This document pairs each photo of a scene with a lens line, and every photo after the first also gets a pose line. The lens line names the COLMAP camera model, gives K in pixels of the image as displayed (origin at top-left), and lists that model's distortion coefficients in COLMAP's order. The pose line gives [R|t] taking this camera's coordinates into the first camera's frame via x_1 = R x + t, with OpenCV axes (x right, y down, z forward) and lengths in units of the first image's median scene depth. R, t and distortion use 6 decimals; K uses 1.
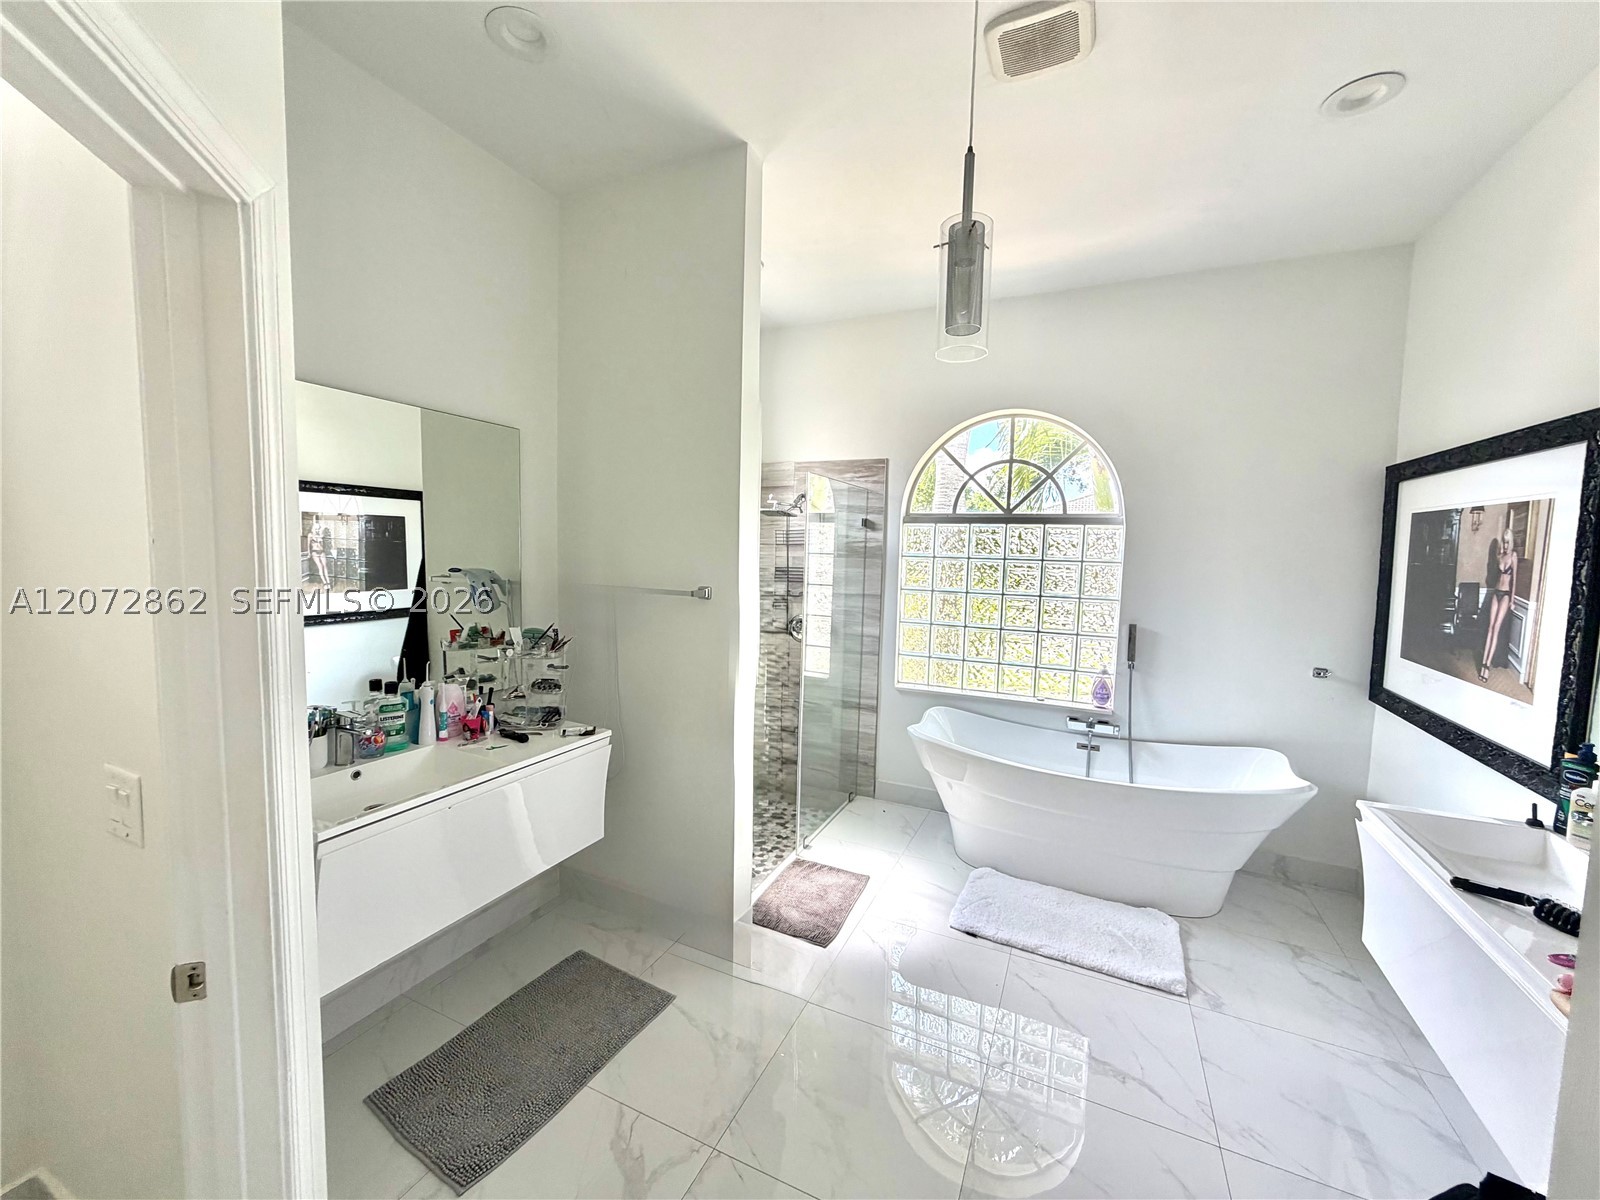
lens RADIAL K [[630.9, 0, 791.4], [0, 630.9, 599.4], [0, 0, 1]] dist [0.009387, -0.009069]
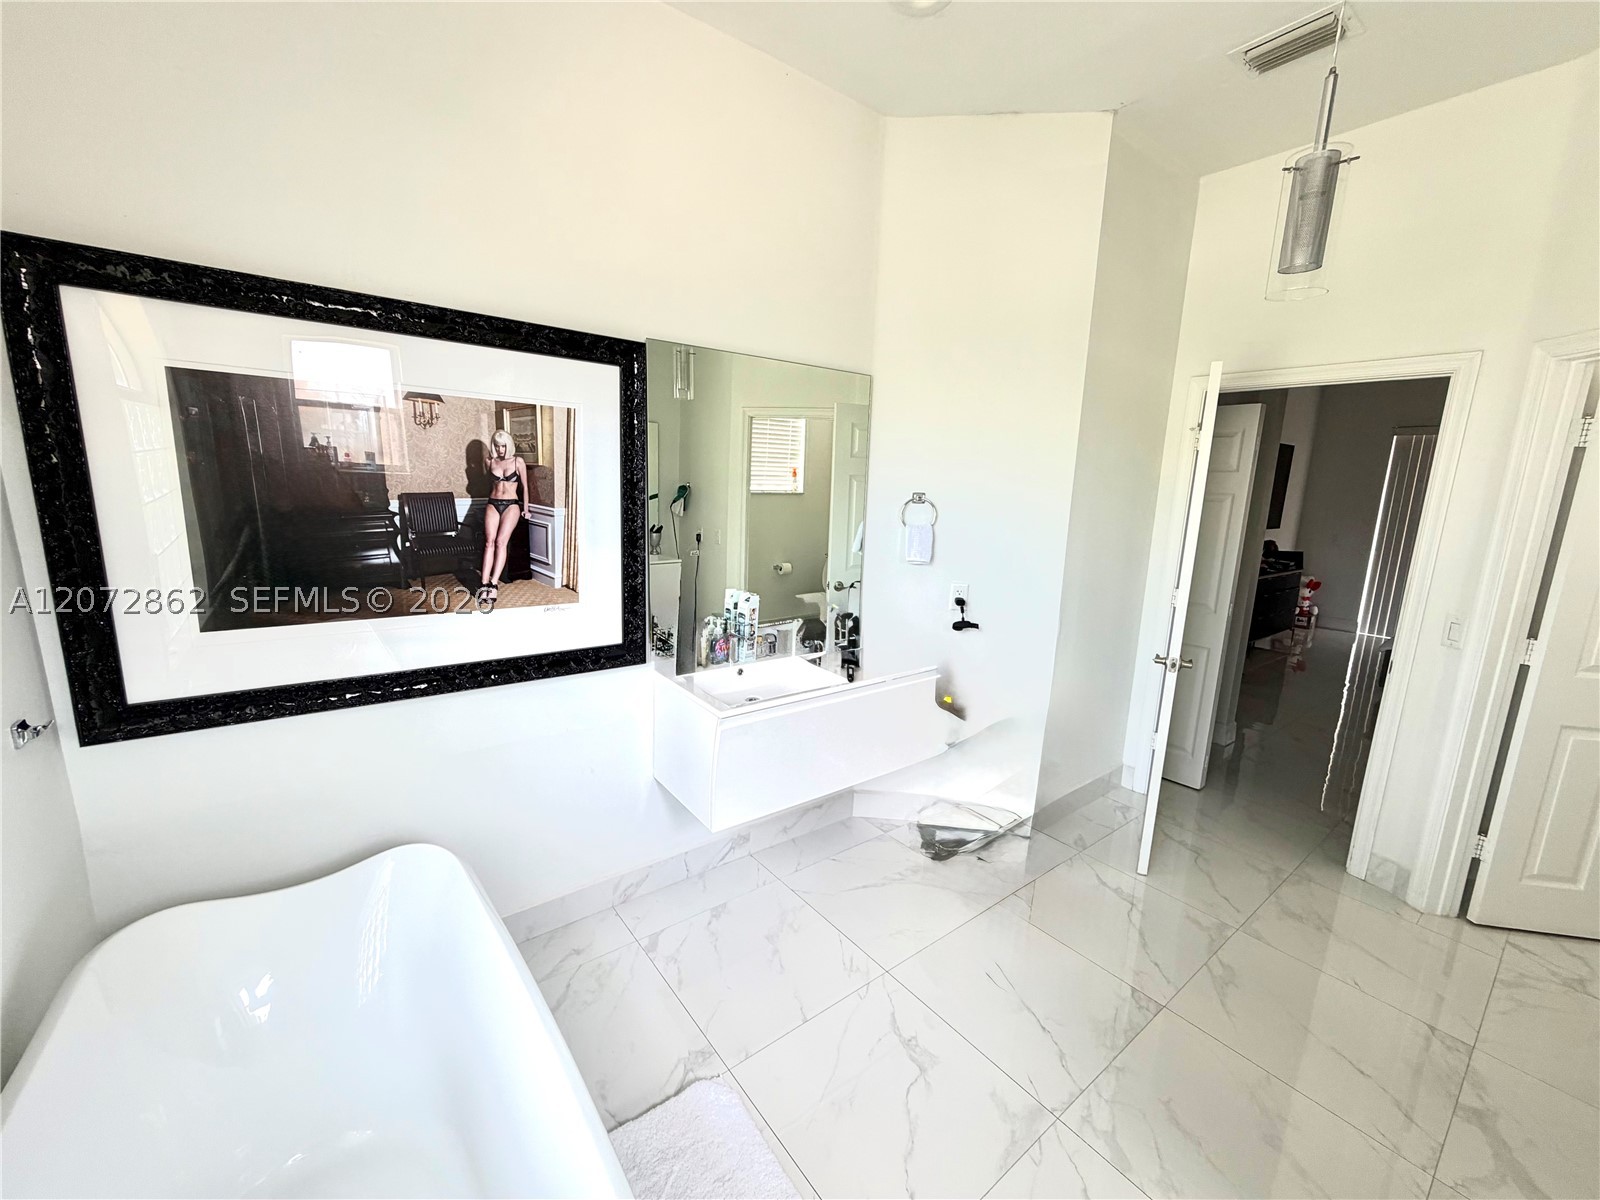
lens RADIAL K [[630.9, 0, 791.4], [0, 630.9, 599.4], [0, 0, 1]] dist [0.009387, -0.009069]
pose [[-0.886760, -0.135141, 0.442034, 0.336306], [-0.015516, 0.964470, 0.263737, -0.125241], [-0.461970, 0.227012, -0.857350, 1.657812]]
